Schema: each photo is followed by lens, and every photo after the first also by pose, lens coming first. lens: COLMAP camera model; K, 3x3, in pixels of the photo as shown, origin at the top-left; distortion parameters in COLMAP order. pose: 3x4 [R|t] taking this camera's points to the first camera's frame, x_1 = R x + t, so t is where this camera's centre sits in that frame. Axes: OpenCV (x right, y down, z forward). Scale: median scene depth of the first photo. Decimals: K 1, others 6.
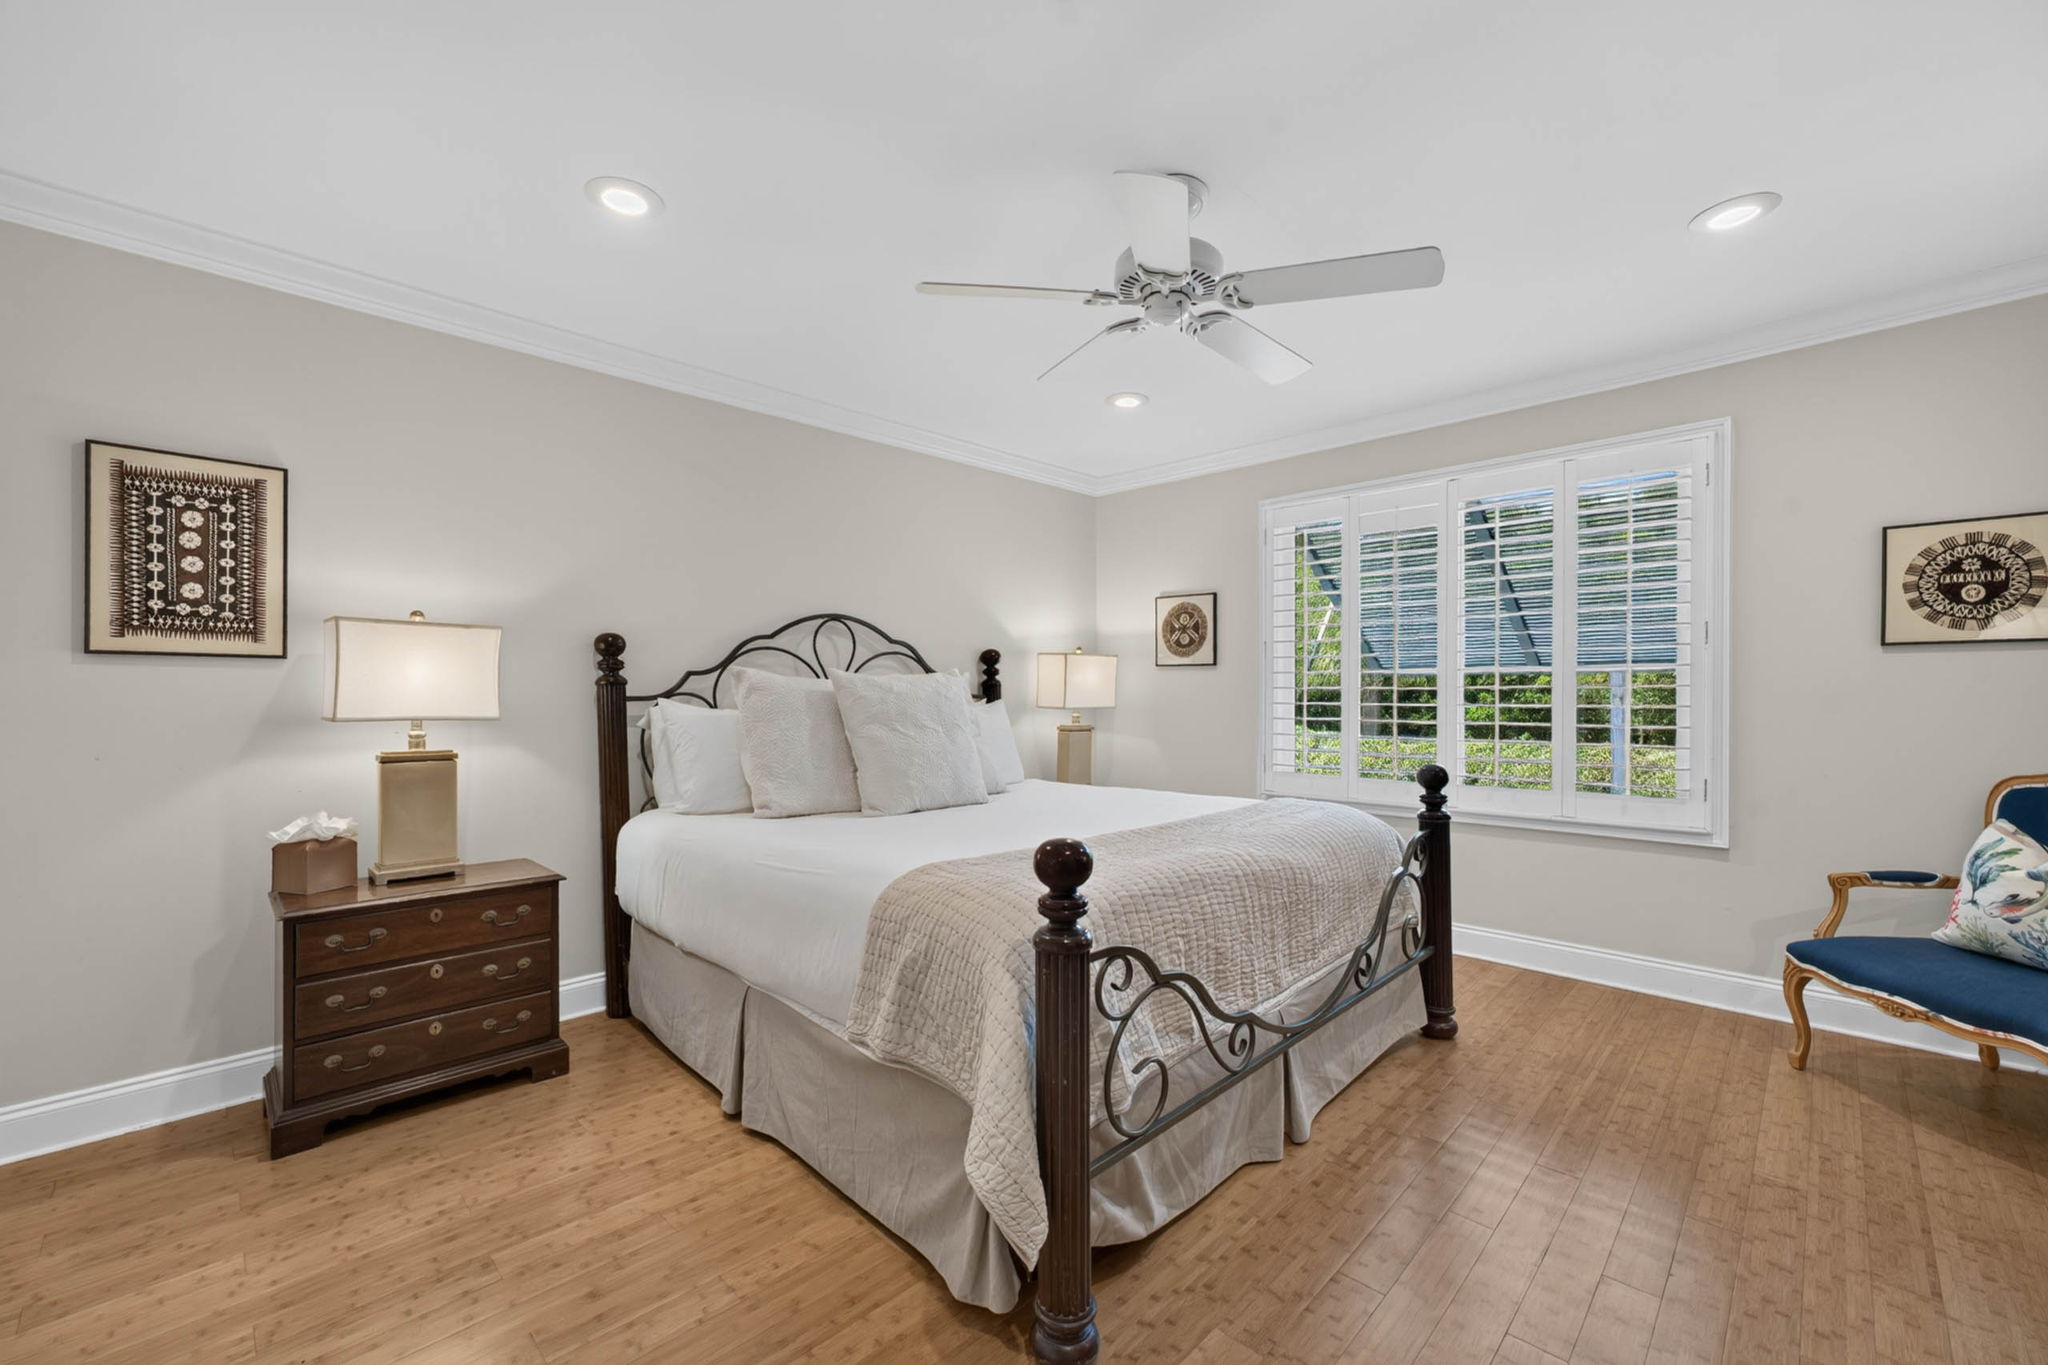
lens RADIAL K [[833.6, 0, 1021.3], [0, 833.6, 690.6], [0, 0, 1]] dist [0.000796, 0.009027]
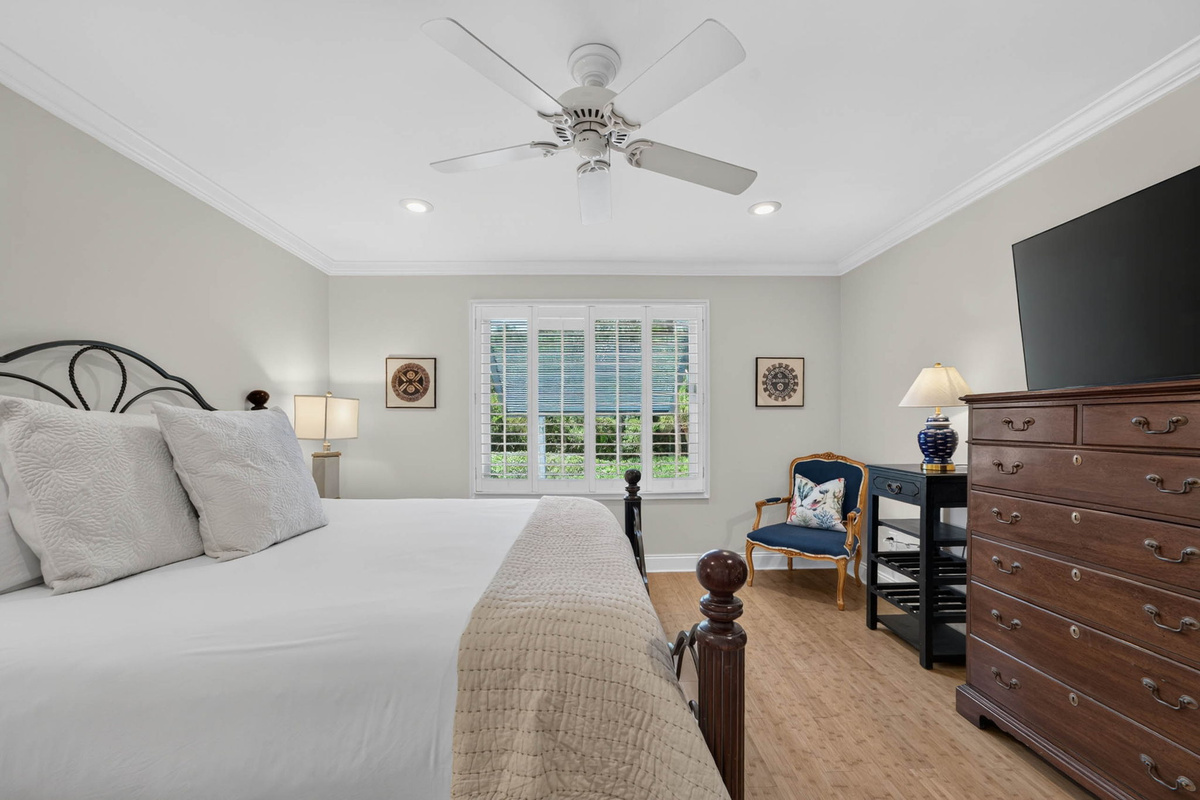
lens RADIAL K [[493.9, 0, 594.8], [0, 493.9, 410.7], [0, 0, 1]] dist [-0.042140, 0.022240]
pose [[0.697582, 0.019229, 0.716247, -0.287138], [0.002669, 0.999563, -0.029434, -0.000013], [-0.716500, 0.022444, 0.697226, 0.313403]]
